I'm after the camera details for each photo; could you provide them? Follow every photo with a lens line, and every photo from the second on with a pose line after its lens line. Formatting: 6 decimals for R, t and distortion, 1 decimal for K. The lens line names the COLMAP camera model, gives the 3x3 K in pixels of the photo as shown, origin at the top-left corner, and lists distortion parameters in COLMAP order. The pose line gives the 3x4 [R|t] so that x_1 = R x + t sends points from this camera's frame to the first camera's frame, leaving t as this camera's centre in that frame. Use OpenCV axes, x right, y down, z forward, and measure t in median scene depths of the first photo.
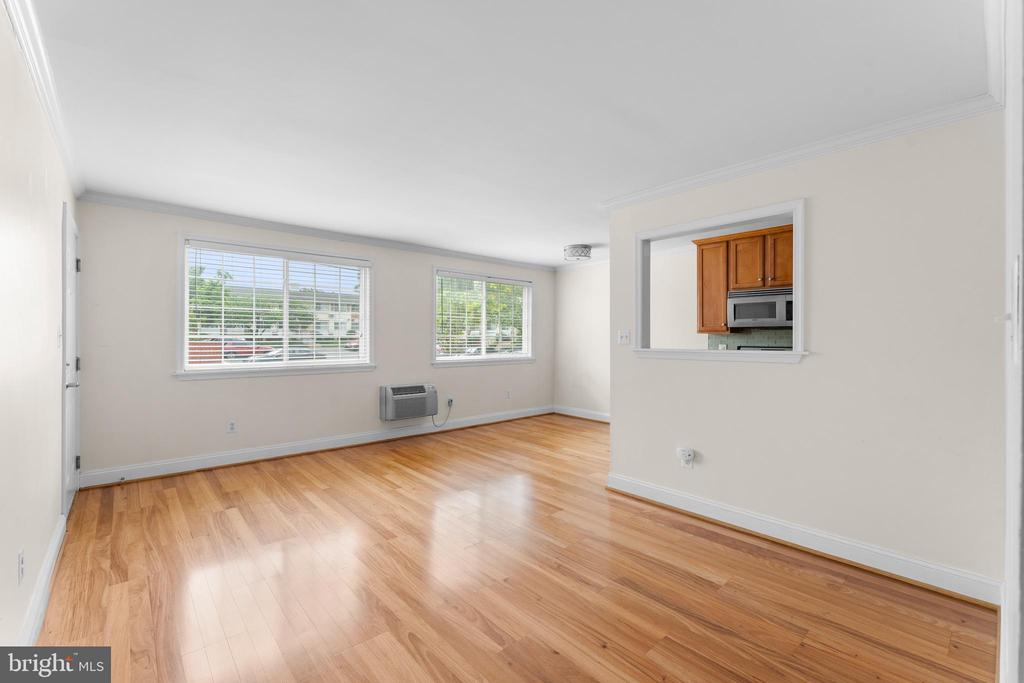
lens RADIAL K [[441.0, 0, 513.4], [0, 441.0, 349.7], [0, 0, 1]] dist [-0.002222, -0.000272]
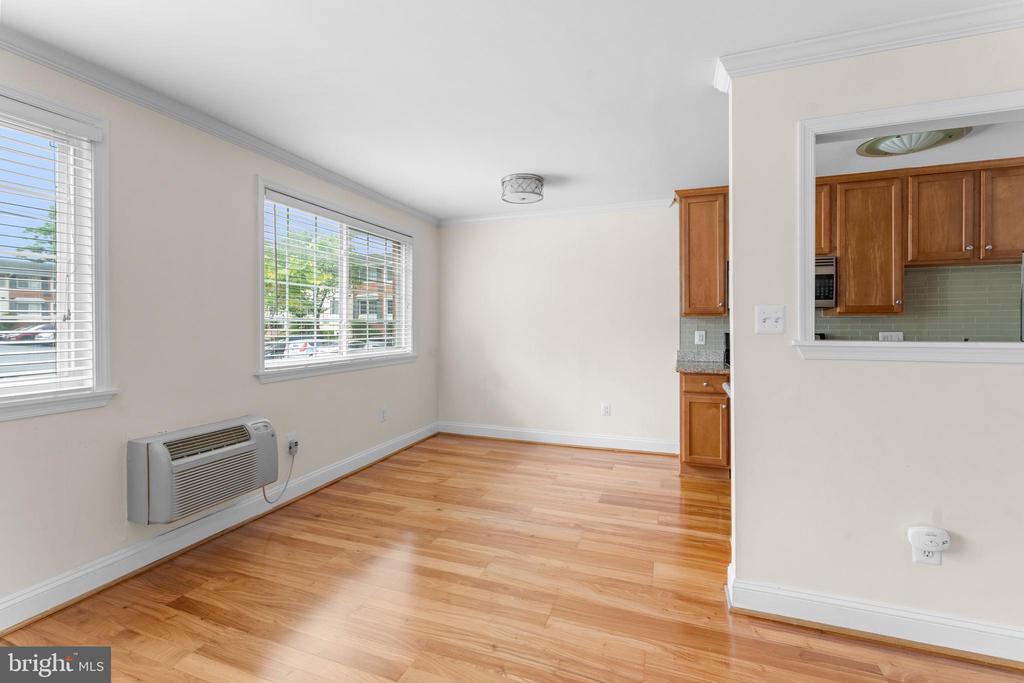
lens RADIAL K [[446.1, 0, 514.8], [0, 446.1, 332.7], [0, 0, 1]] dist [-0.000824, -0.000196]
pose [[0.879209, -0.010853, 0.476313, -0.177303], [0.014412, 0.999889, -0.003821, -0.010464], [-0.476218, 0.010224, 0.879268, 0.450202]]
